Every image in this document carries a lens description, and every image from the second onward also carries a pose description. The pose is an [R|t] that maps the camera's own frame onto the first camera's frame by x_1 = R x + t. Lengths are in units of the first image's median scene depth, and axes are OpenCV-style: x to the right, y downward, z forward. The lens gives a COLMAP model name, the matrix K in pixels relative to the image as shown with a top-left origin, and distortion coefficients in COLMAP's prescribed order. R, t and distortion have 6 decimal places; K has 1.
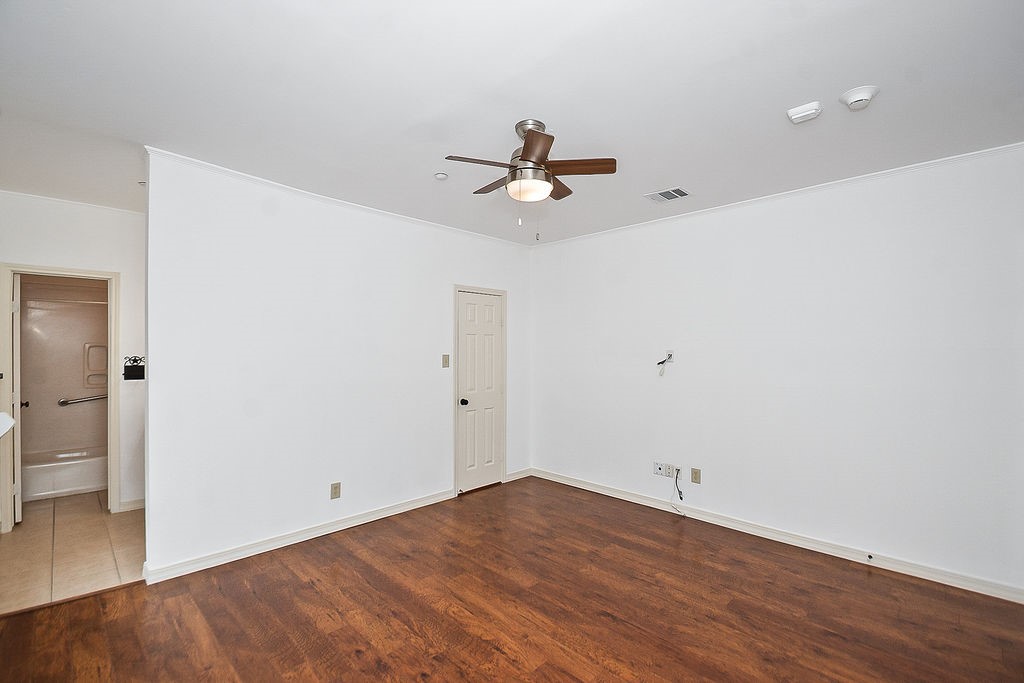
lens RADIAL K [[460.5, 0, 513.3], [0, 460.5, 341.2], [0, 0, 1]] dist [0.004695, -0.007676]
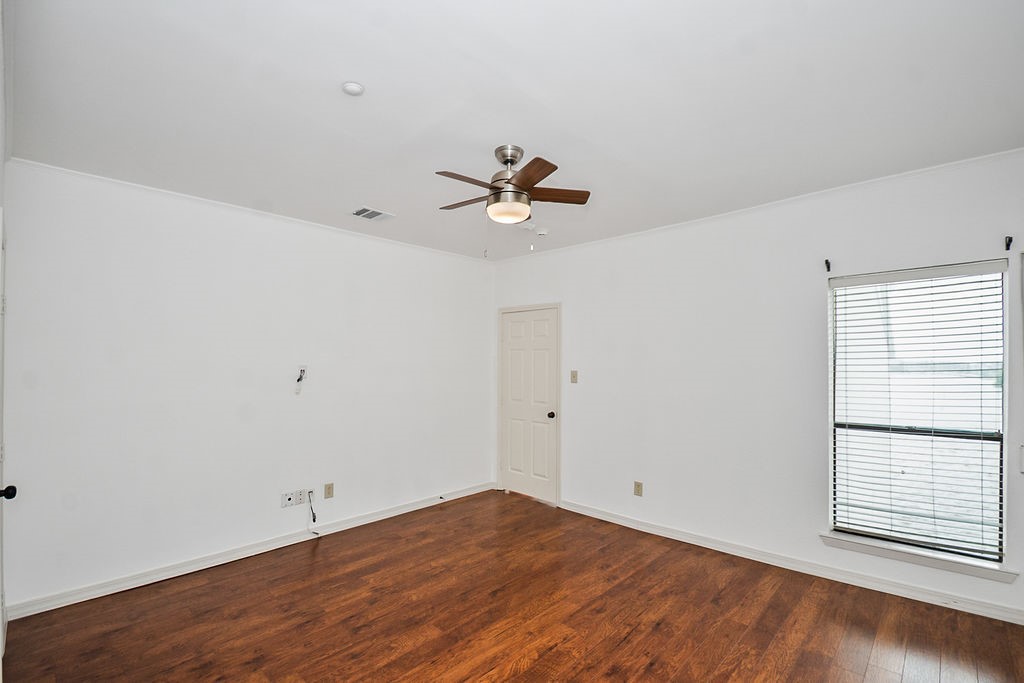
lens RADIAL K [[460.5, 0, 515.8], [0, 460.5, 346.7], [0, 0, 1]] dist [0.004695, -0.007676]
pose [[-0.028897, 0.029687, 0.999141, -0.784118], [-0.013165, 0.999461, -0.030078, 0.006314], [-0.999496, -0.014023, -0.028491, 0.793146]]
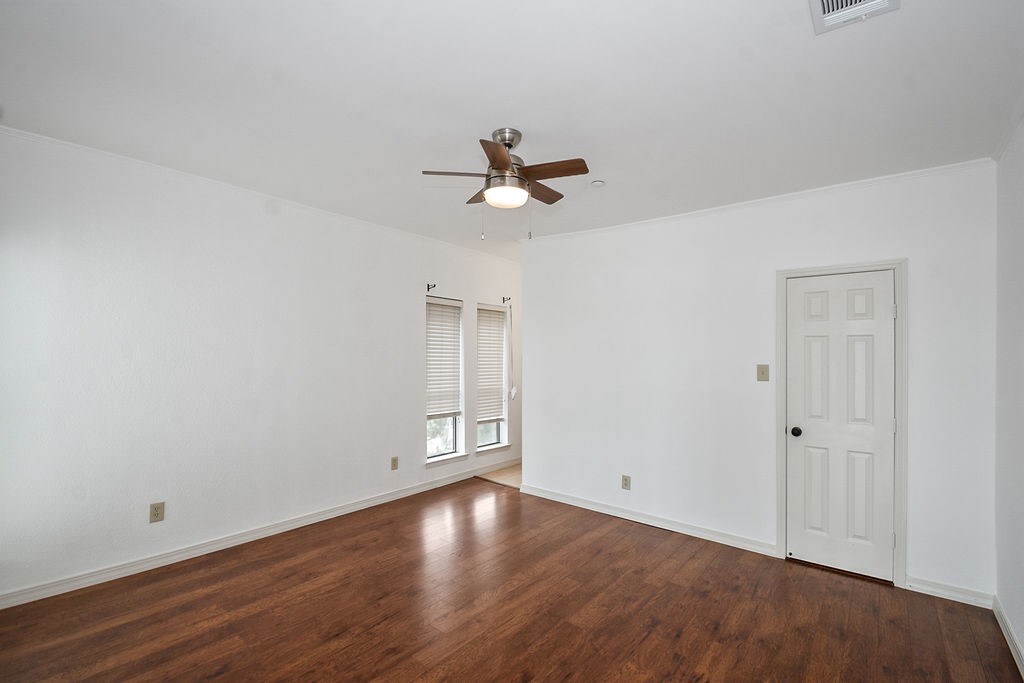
lens RADIAL K [[460.5, 0, 516.3], [0, 460.5, 348.7], [0, 0, 1]] dist [0.004695, -0.007676]
pose [[0.092393, -0.016285, -0.995589, 0.815153], [-0.000345, 0.999866, -0.016387, 0.021932], [0.995723, 0.001858, 0.092375, 0.728581]]
